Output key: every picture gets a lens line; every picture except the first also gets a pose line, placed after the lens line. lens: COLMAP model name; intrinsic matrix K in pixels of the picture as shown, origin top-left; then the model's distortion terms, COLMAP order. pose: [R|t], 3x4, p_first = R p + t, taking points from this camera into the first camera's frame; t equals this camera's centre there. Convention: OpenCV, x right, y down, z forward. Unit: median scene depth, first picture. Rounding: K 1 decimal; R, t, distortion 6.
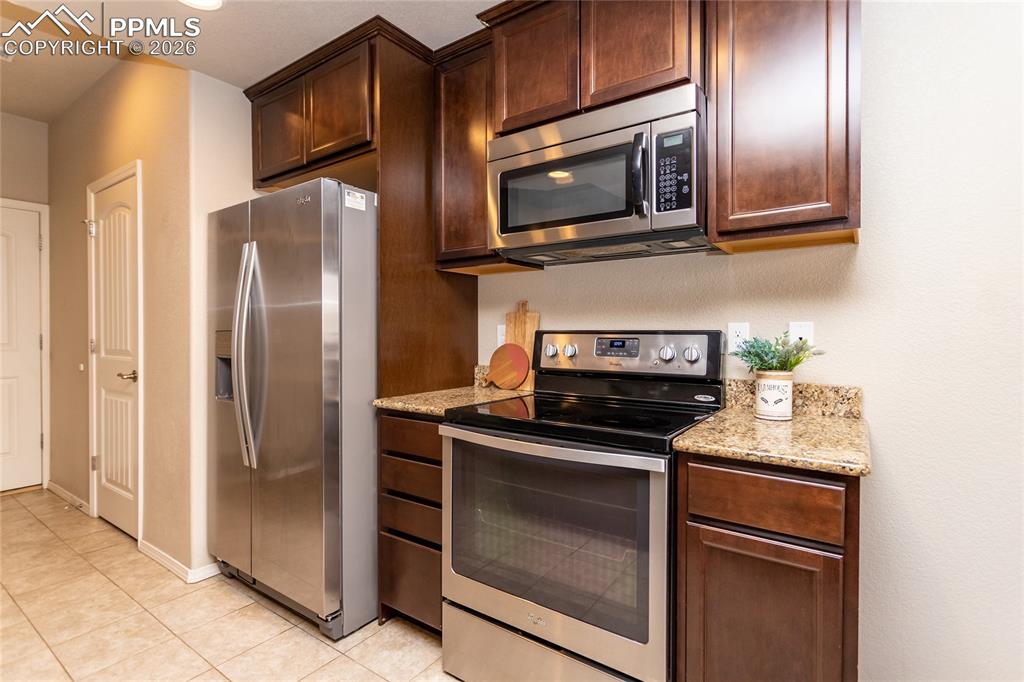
lens RADIAL K [[483.2, 0, 507.3], [0, 483.2, 334.1], [0, 0, 1]] dist [0.001725, 0.000772]
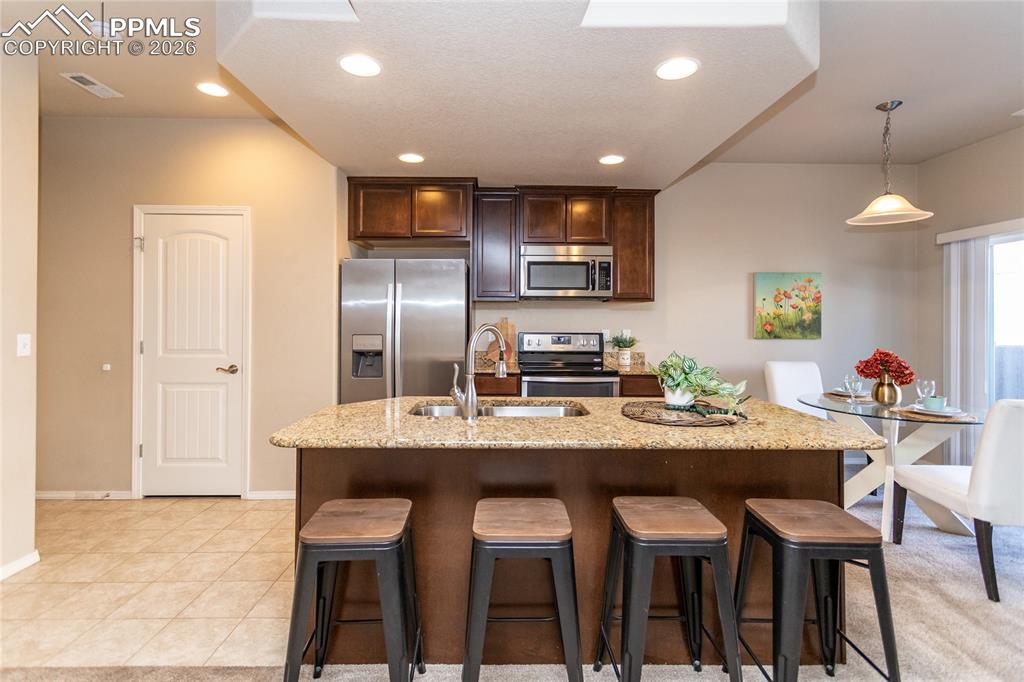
lens RADIAL K [[482.8, 0, 507.6], [0, 482.8, 315.3], [0, 0, 1]] dist [0.001234, -0.000095]
pose [[0.804416, 0.009082, 0.593997, -1.359259], [-0.002248, 0.999922, -0.012245, -0.062990], [-0.594062, 0.008515, 0.804374, -0.691730]]
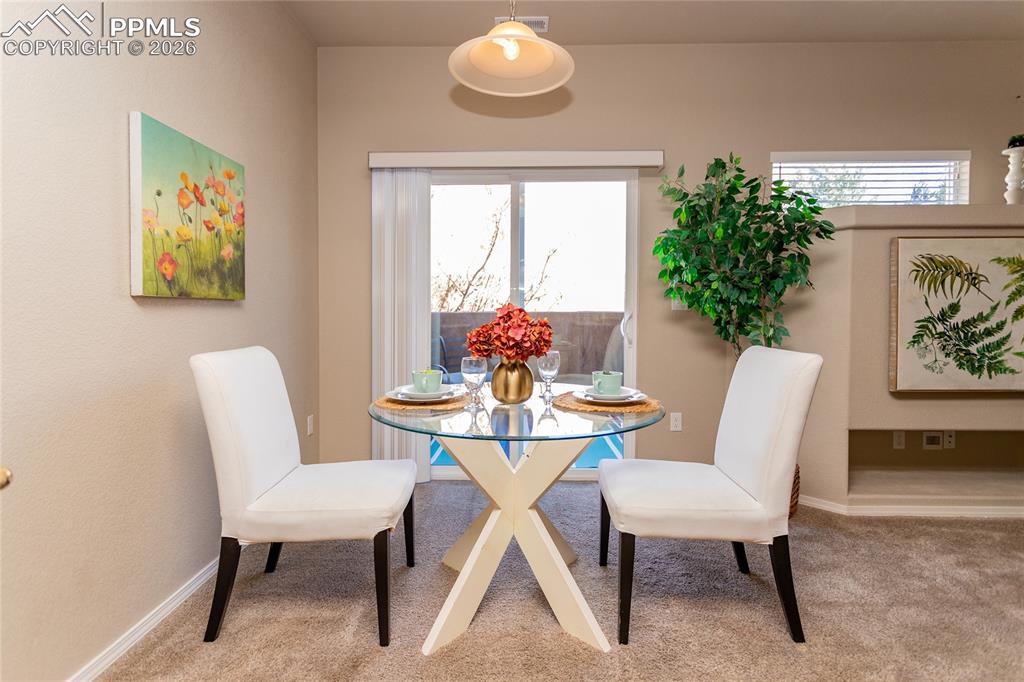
lens RADIAL K [[495.1, 0, 514.4], [0, 495.1, 323.1], [0, 0, 1]] dist [0.003493, 0.000627]
pose [[-0.568621, -0.019900, 0.822359, -0.052066], [0.004988, 0.999606, 0.027638, 0.045977], [-0.822584, 0.019817, -0.568298, 0.463095]]
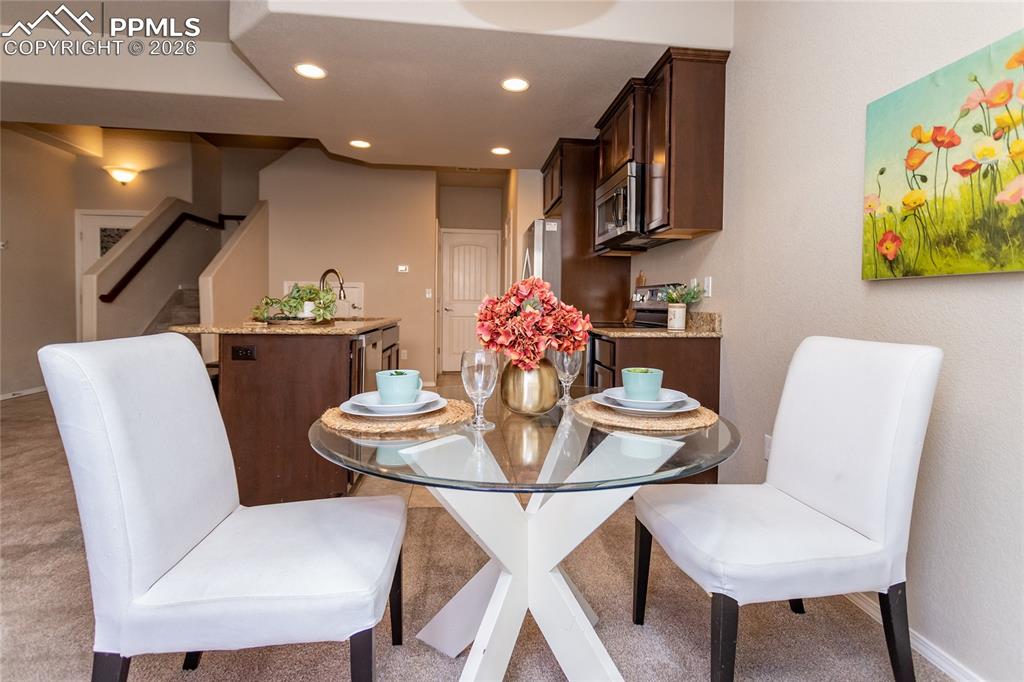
lens RADIAL K [[509.3, 0, 529.4], [0, 509.3, 320.4], [0, 0, 1]] dist [0.001404, 0.000466]
pose [[0.670354, 0.033248, -0.741296, 1.346028], [-0.017973, 0.999430, 0.028572, 0.078133], [0.741824, -0.005830, 0.670569, -0.602990]]
